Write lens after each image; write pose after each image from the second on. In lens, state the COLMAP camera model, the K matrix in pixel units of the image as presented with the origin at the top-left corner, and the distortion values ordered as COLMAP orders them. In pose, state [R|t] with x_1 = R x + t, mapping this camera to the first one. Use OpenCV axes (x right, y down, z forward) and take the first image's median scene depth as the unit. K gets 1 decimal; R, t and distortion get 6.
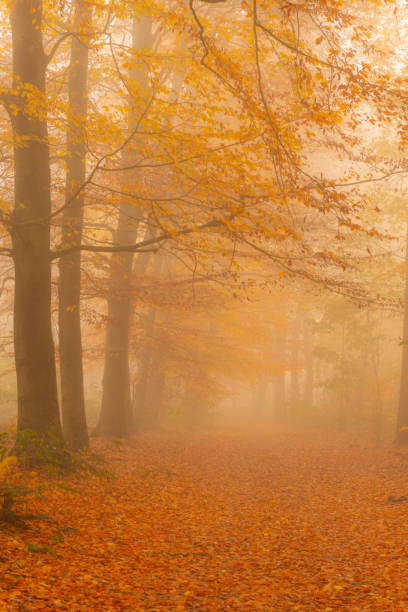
lens RADIAL K [[1180.2, 0, 204.0], [0, 1180.2, 306.0], [0, 0, 1]] dist [-0.011124, 0.024526]
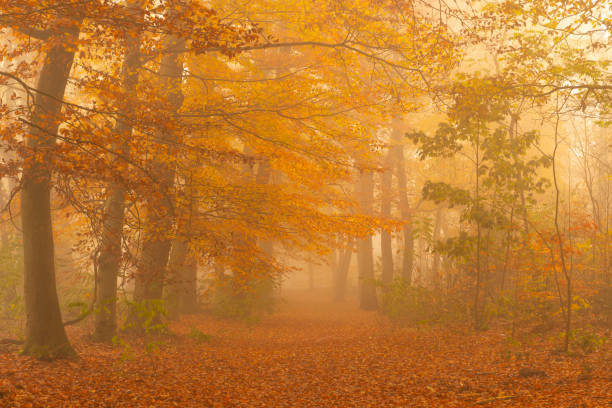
lens RADIAL K [[1180.2, 0, 306.0], [0, 1180.2, 204.0], [0, 0, 1]] dist [-0.011124, 0.024526]
pose [[0.999469, -0.023388, 0.022709, 0.022901], [0.023096, 0.999648, 0.013041, 0.035662], [-0.023006, -0.012510, 0.999657, 0.426171]]
